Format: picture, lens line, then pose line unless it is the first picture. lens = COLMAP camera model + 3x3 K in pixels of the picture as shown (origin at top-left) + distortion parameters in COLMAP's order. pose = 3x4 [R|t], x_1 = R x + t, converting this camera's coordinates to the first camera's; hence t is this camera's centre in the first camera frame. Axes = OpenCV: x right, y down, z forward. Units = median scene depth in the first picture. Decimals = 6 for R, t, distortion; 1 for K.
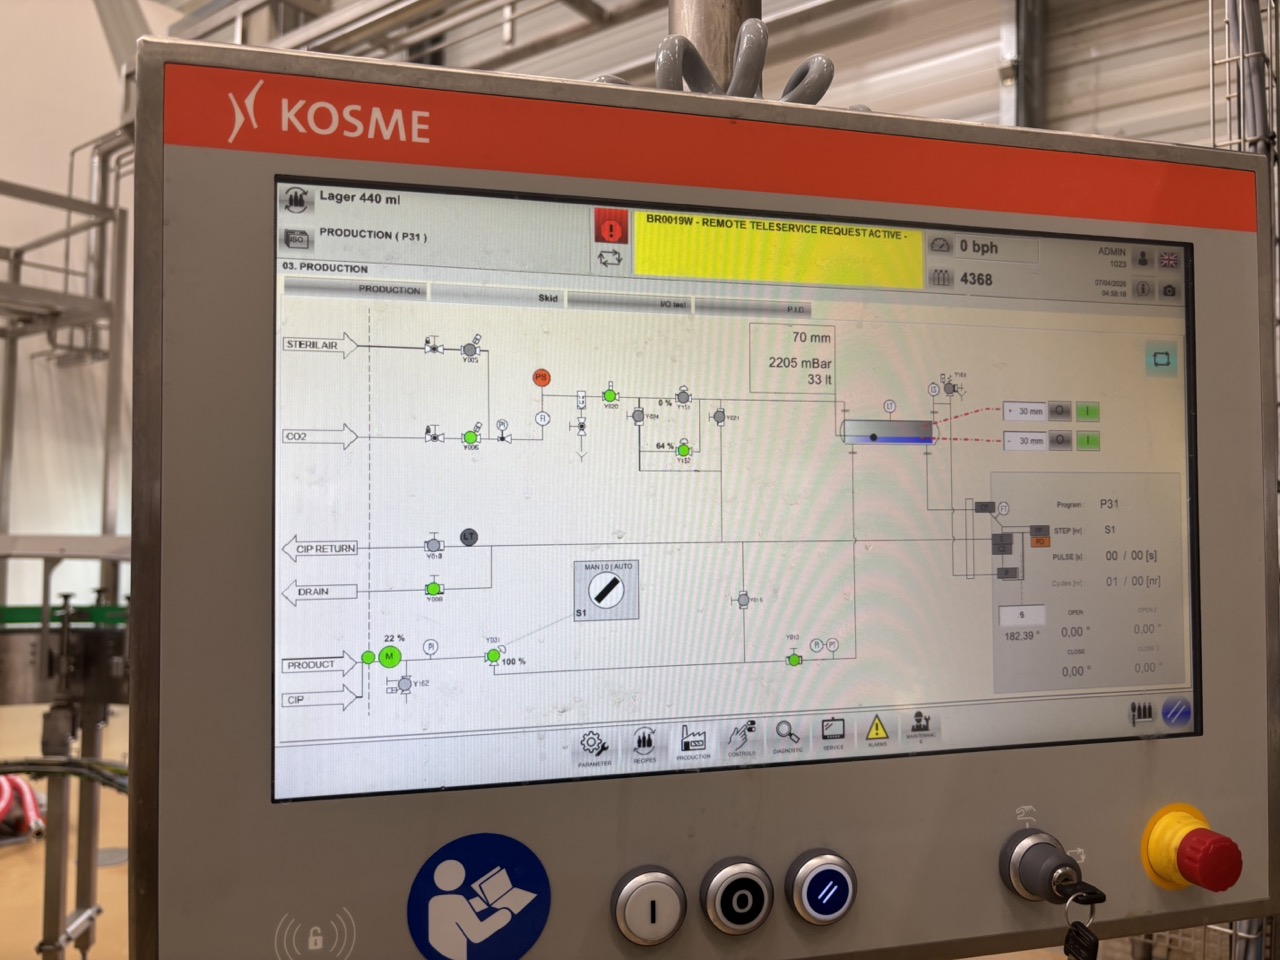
lens RADIAL K [[986.4, 0, 636.7], [0, 986.4, 471.3], [0, 0, 1]] dist [0.005899, -0.034601]
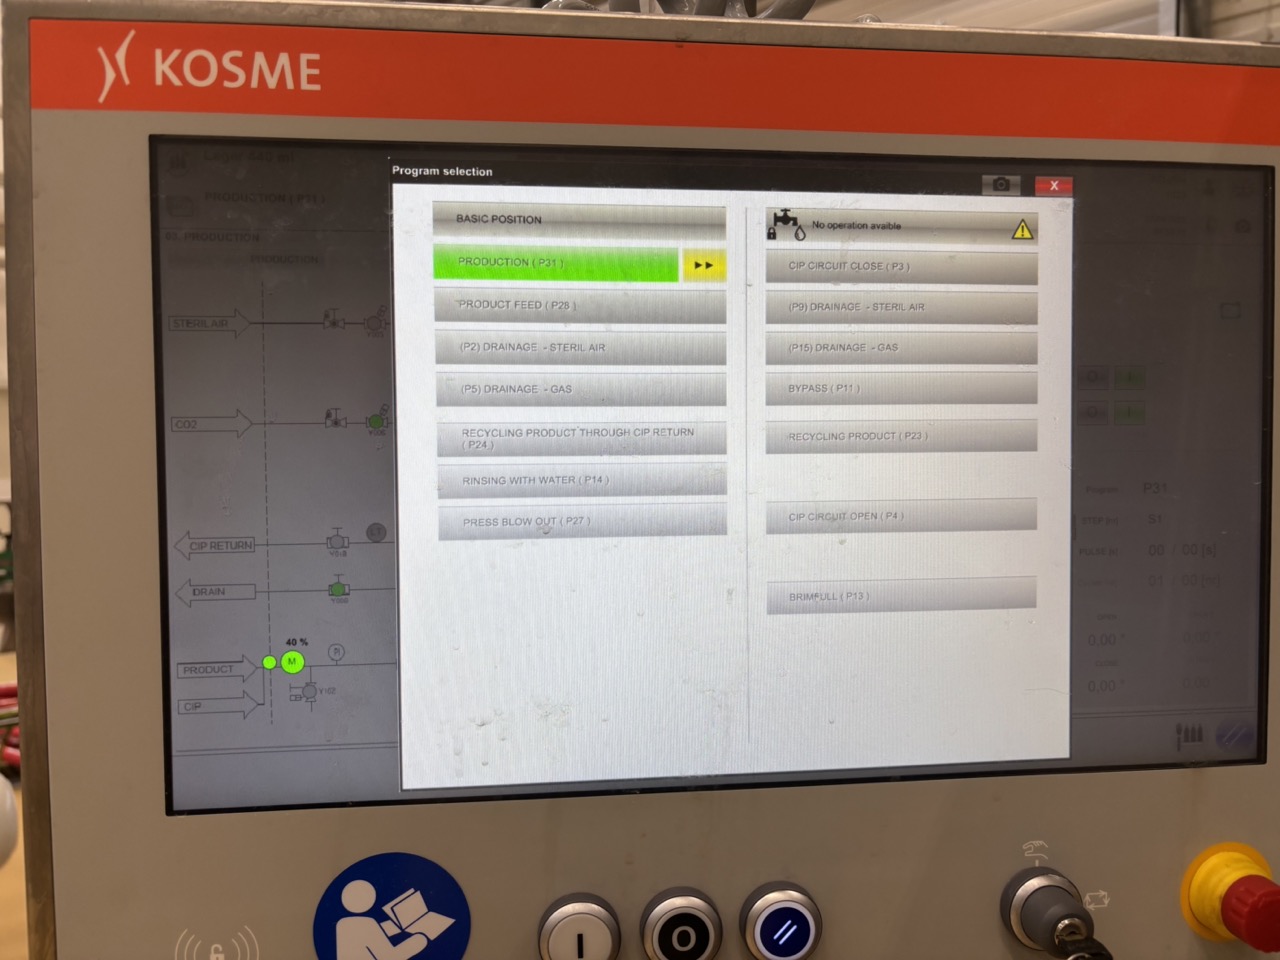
lens RADIAL K [[986.4, 0, 646.8], [0, 986.4, 482.4], [0, 0, 1]] dist [0.005899, -0.034601]
pose [[0.990803, -0.000346, -0.135315, 0.190264], [0.009112, 0.997898, 0.064167, -0.033473], [0.135008, -0.064810, 0.988723, 0.135068]]
